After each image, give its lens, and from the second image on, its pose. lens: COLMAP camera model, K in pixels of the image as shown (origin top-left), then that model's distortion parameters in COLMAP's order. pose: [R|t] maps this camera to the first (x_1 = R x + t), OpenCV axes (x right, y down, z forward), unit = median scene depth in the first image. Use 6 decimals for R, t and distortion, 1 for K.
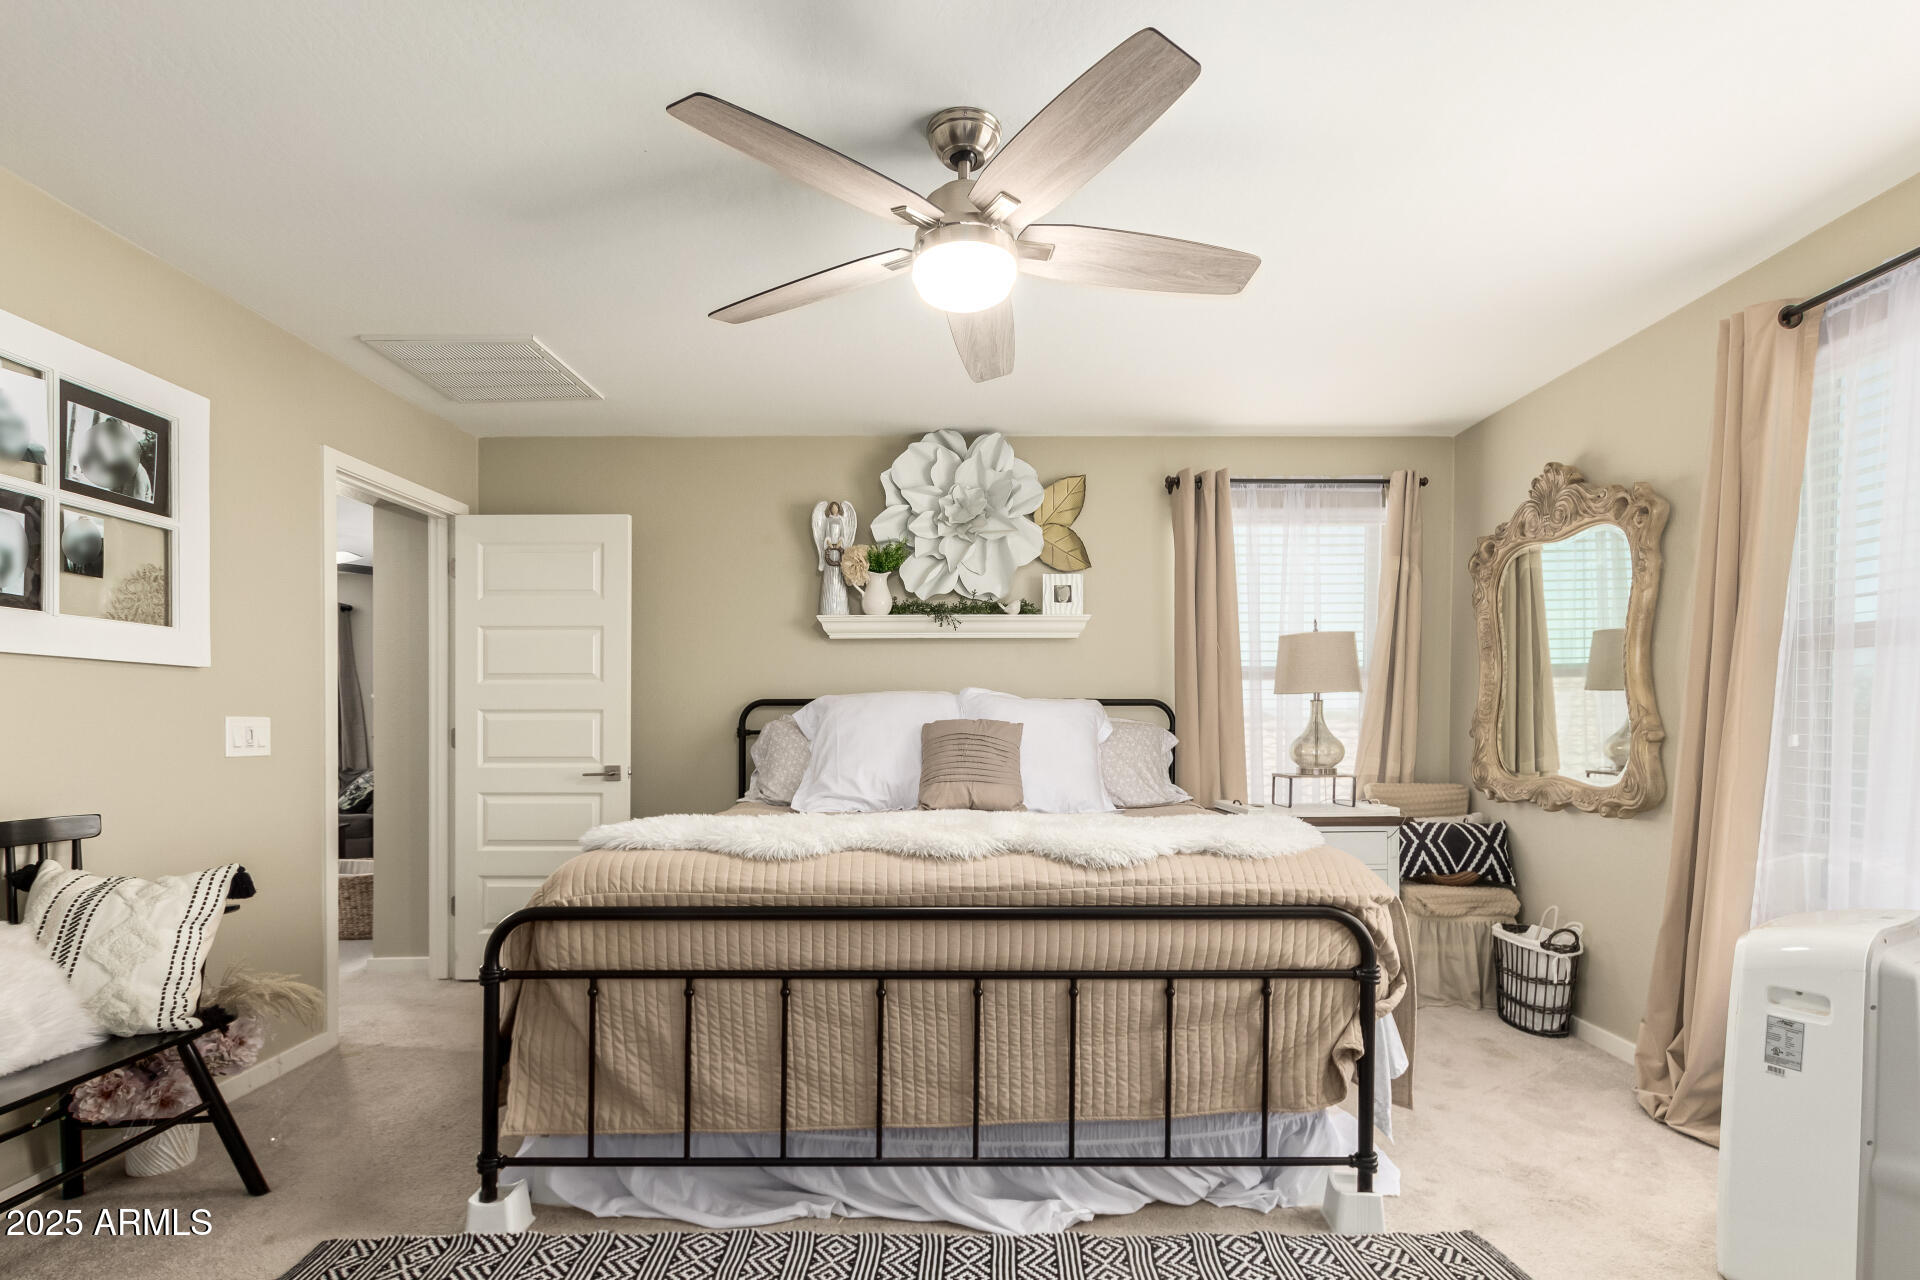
lens RADIAL K [[908.8, 0, 992.8], [0, 908.8, 725.0], [0, 0, 1]] dist [0.012774, -0.002592]
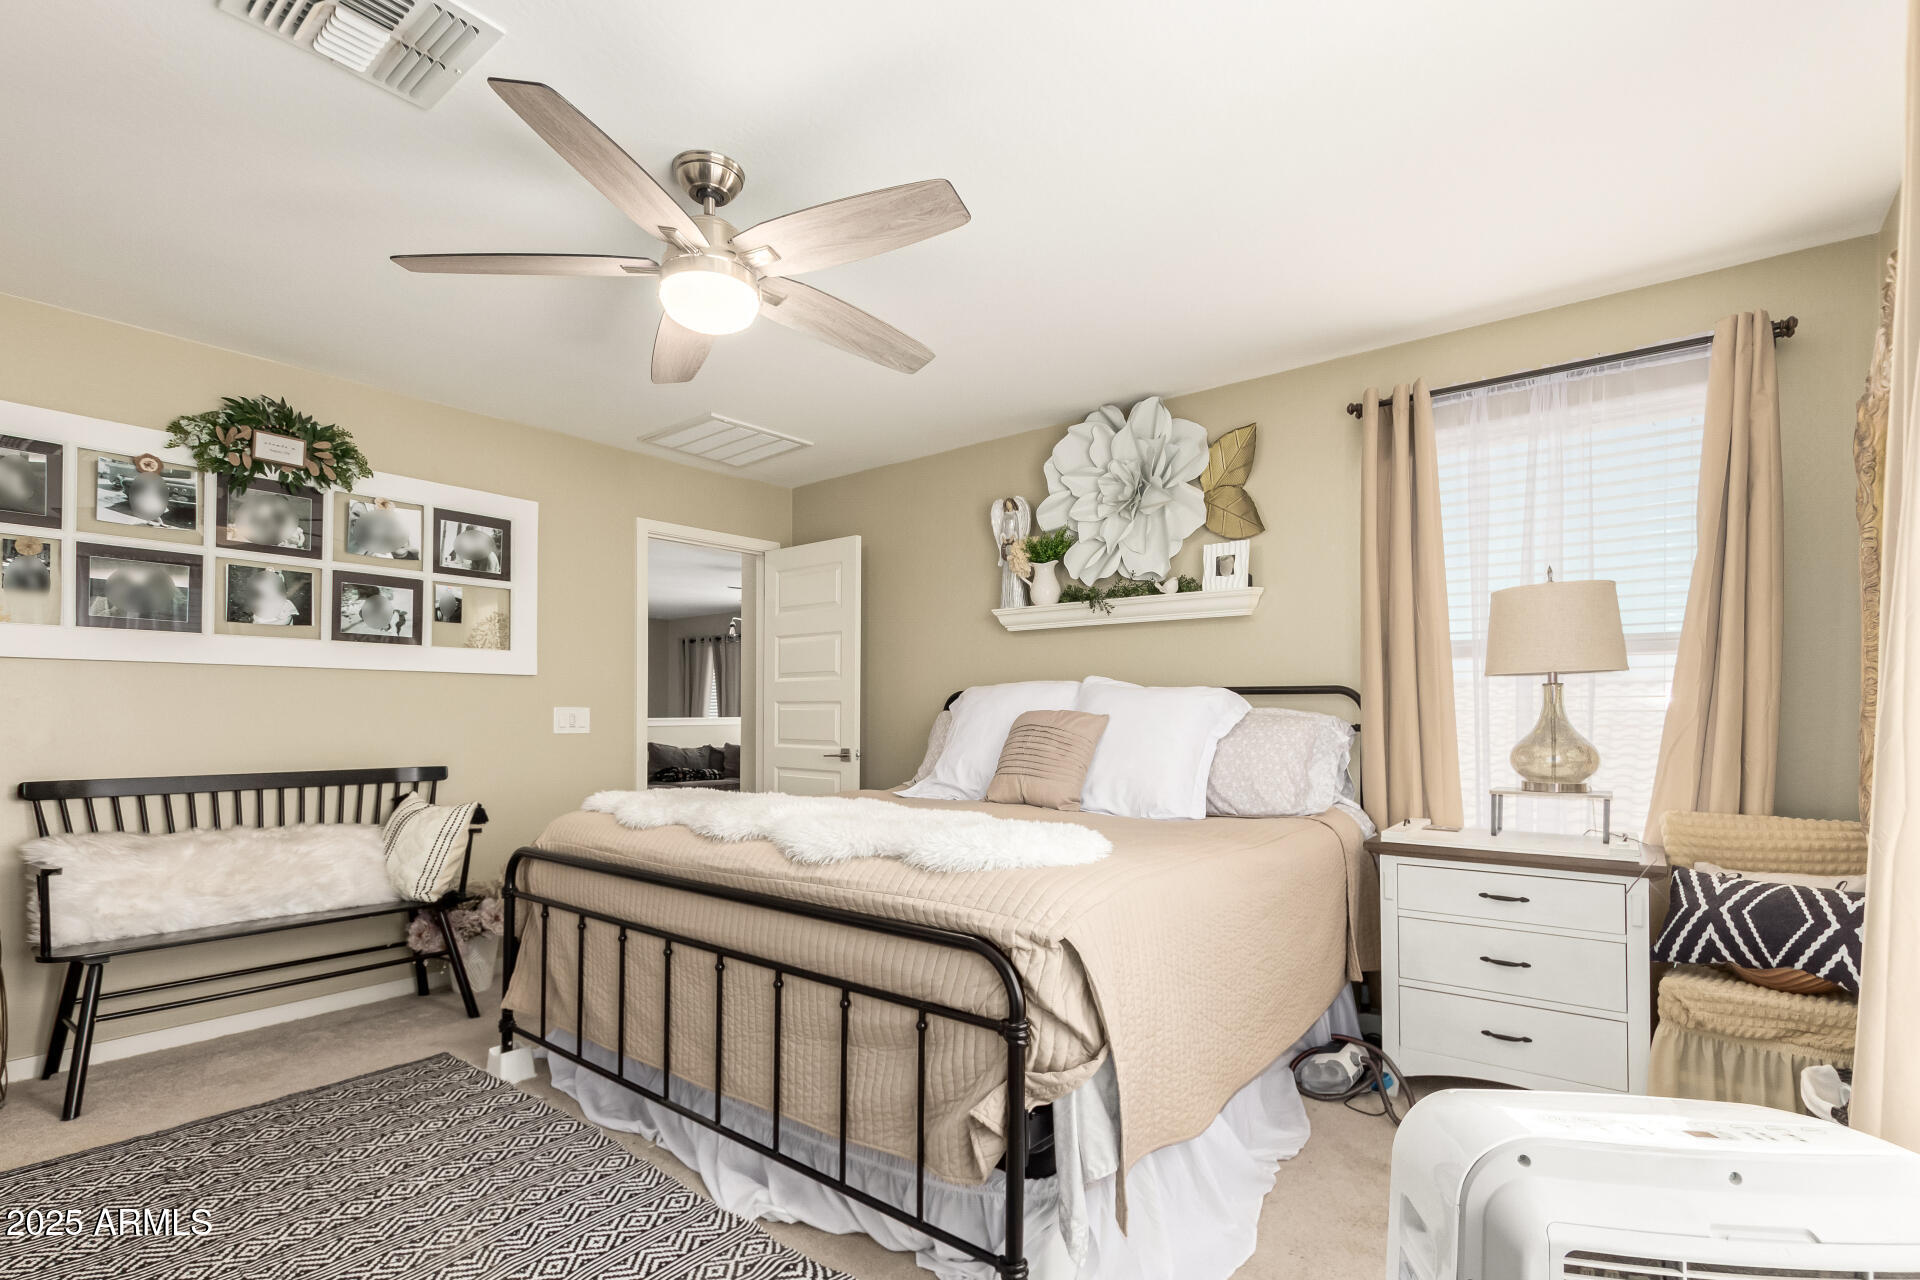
lens RADIAL K [[908.8, 0, 957.3], [0, 908.8, 697.1], [0, 0, 1]] dist [0.012774, -0.002592]
pose [[0.773324, -0.007294, -0.633969, 0.472544], [-0.005668, 0.999814, -0.018417, -0.001583], [0.633985, 0.017836, 0.773139, 0.189549]]
